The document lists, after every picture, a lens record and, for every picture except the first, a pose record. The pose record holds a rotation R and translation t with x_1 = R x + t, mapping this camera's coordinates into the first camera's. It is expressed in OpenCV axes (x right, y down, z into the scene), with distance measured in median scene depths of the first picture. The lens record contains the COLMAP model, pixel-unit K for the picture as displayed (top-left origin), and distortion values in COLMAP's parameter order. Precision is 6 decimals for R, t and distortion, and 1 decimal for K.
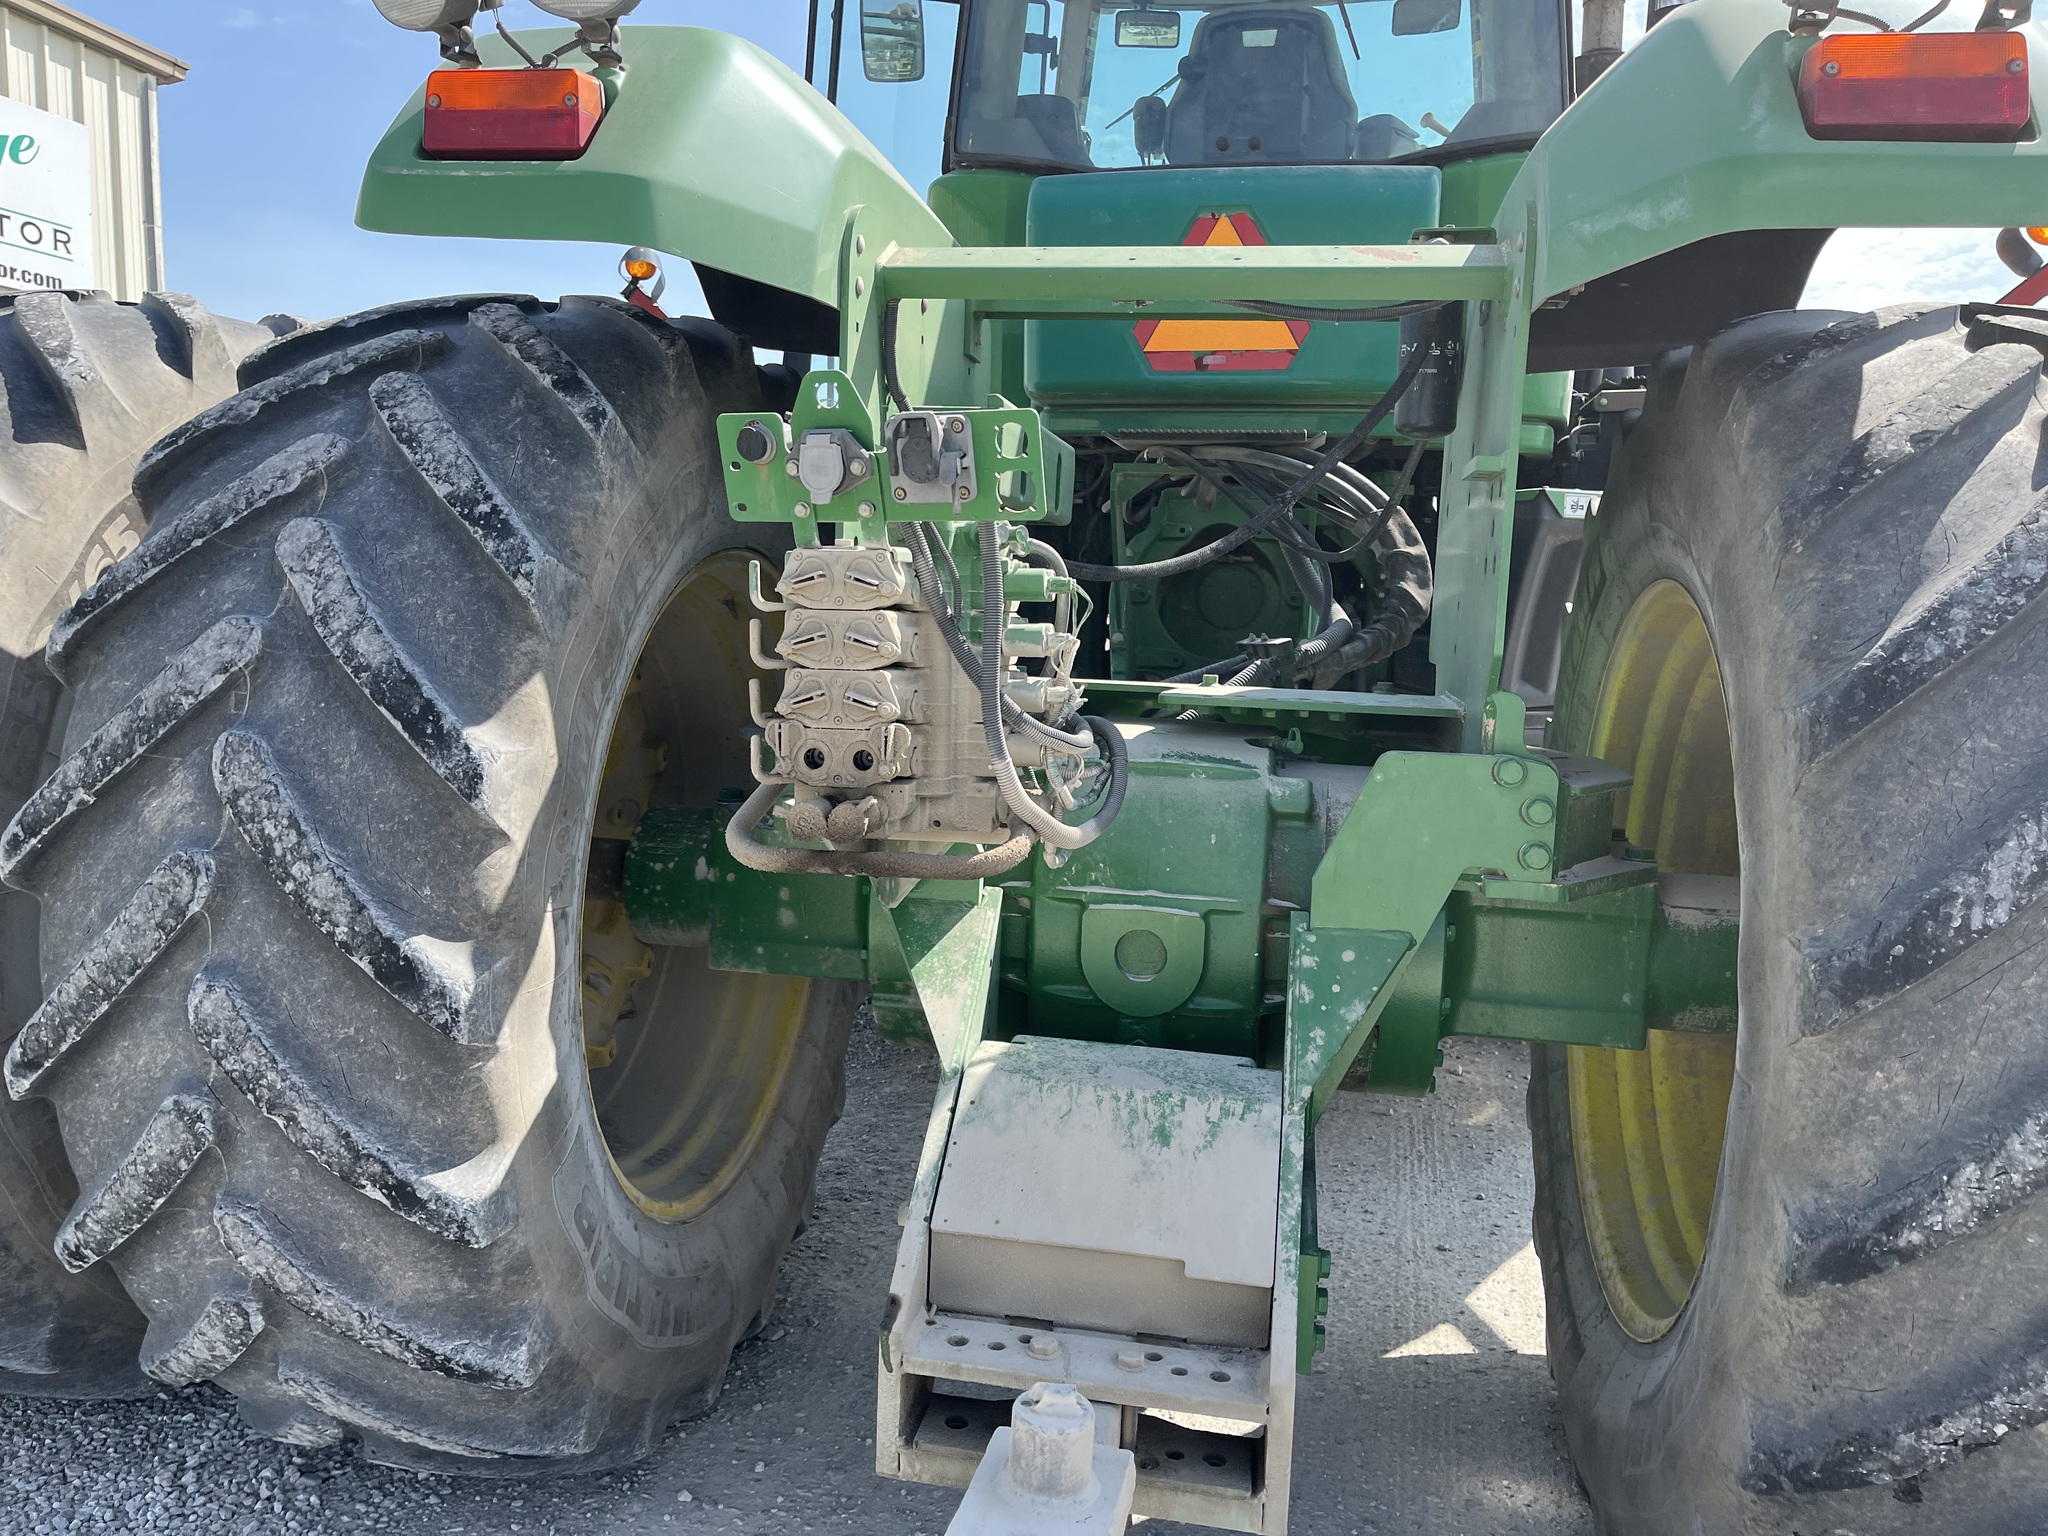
lens RADIAL K [[1565.0, 0, 1010.0], [0, 1565.0, 772.6], [0, 0, 1]] dist [0.083675, -0.119529]
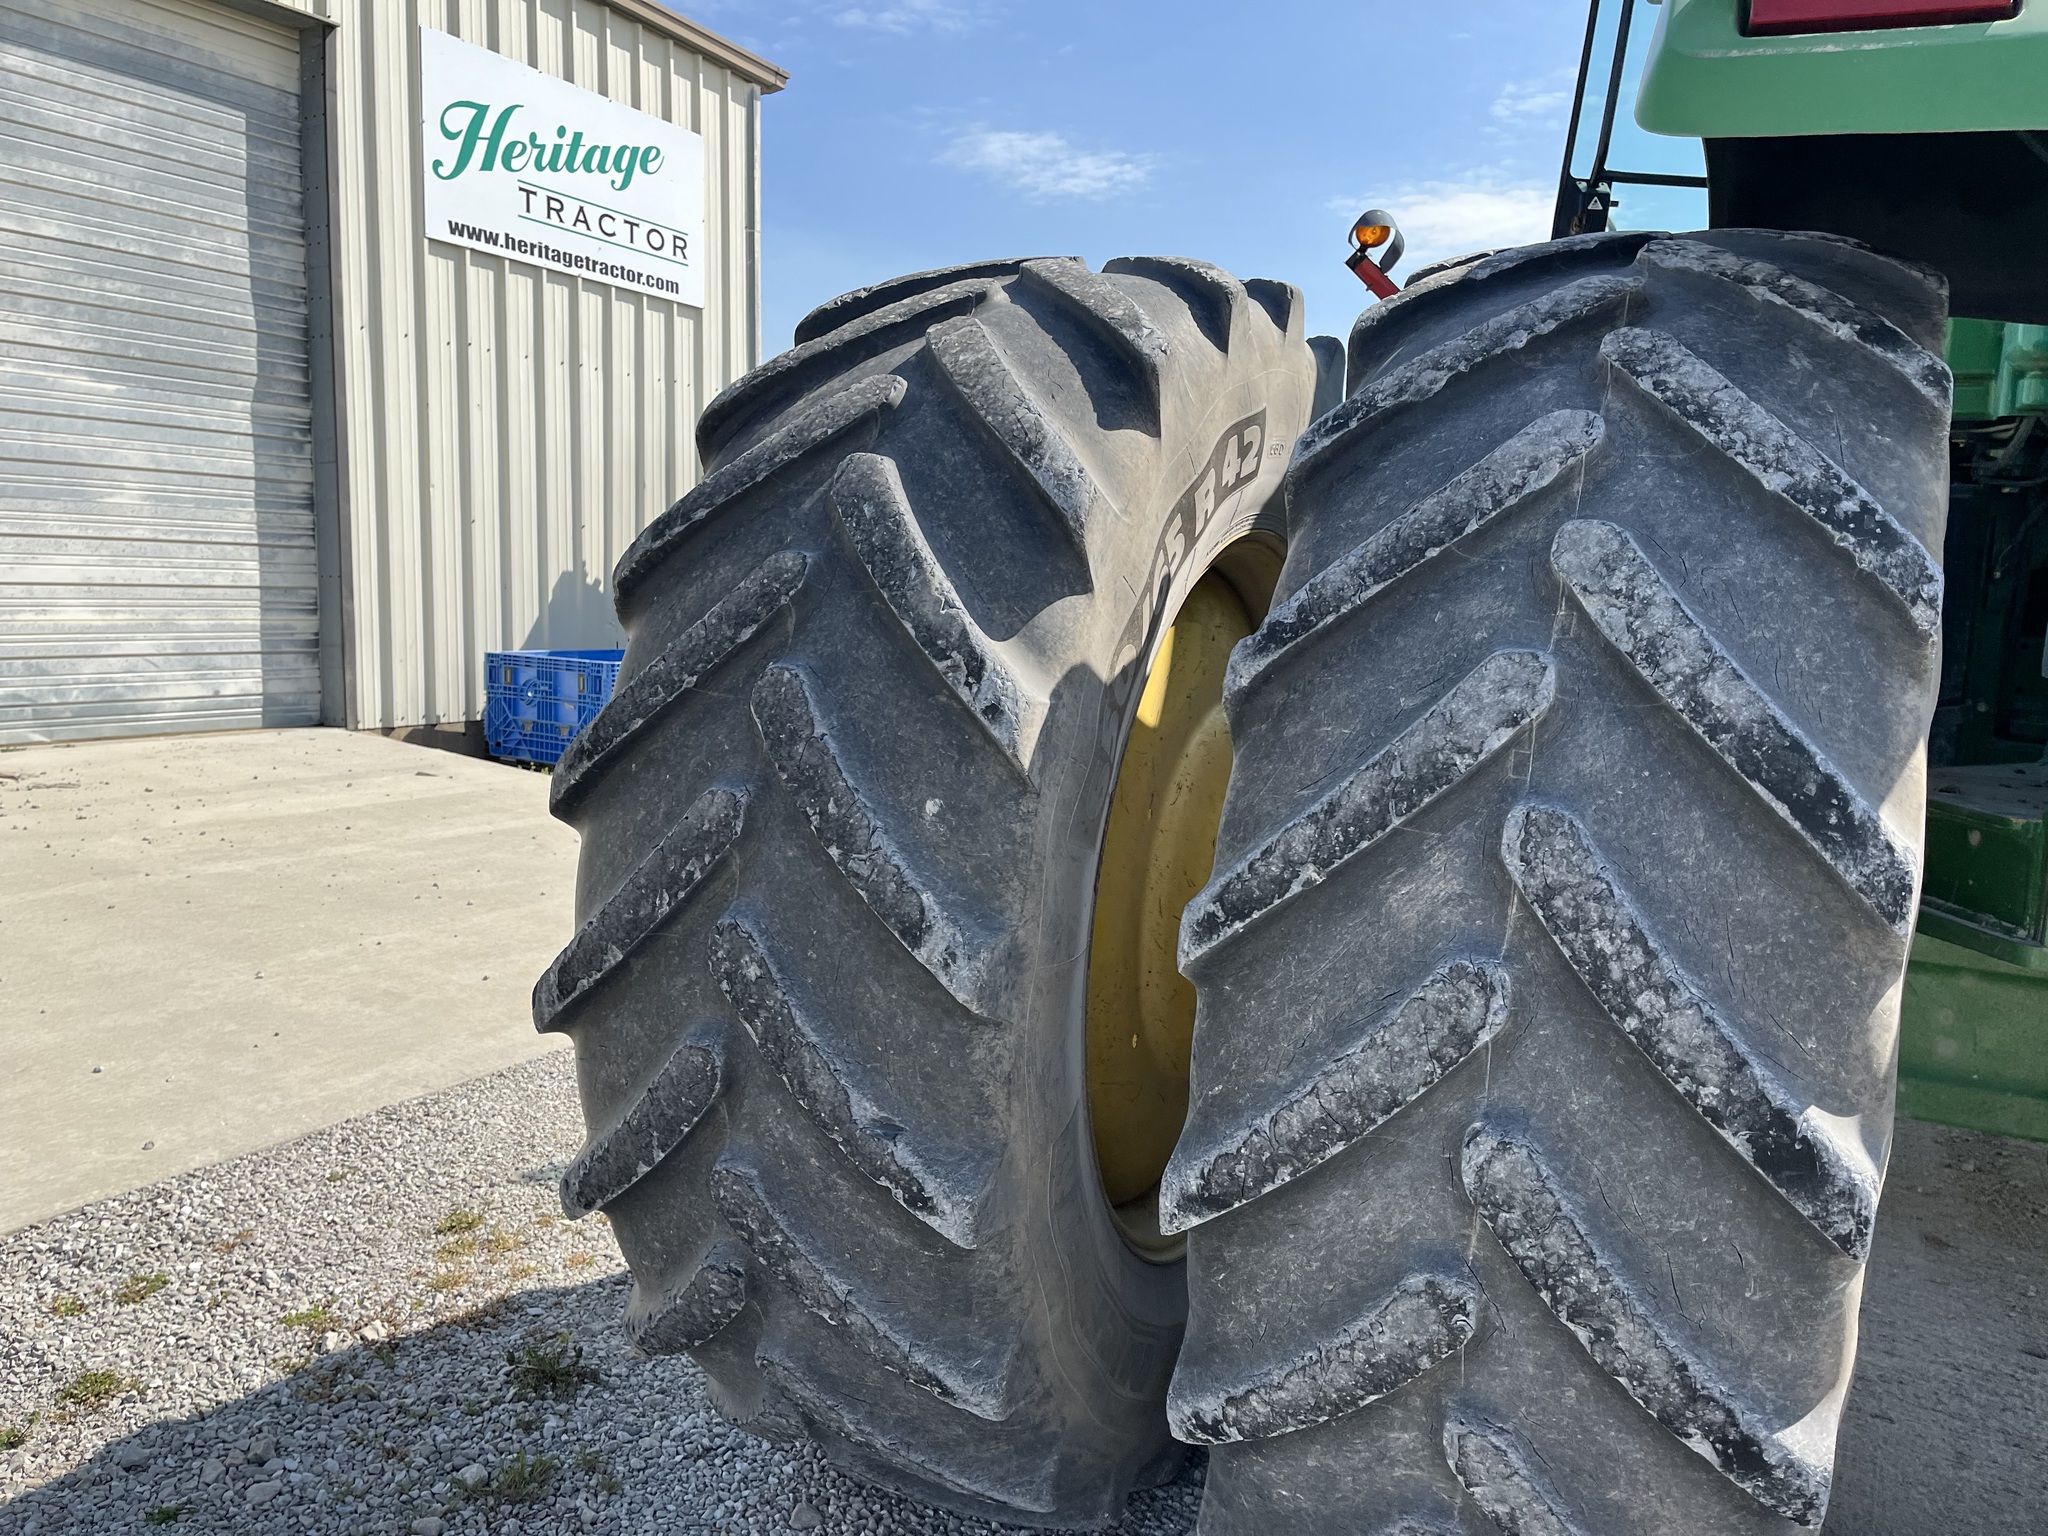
lens RADIAL K [[1565.0, 0, 1010.0], [0, 1565.0, 772.6], [0, 0, 1]] dist [0.083675, -0.119529]
pose [[0.962828, 0.048532, -0.265719, -0.524248], [-0.046769, 0.998822, 0.012964, -0.038956], [0.266035, -0.000055, 0.963963, 0.207775]]
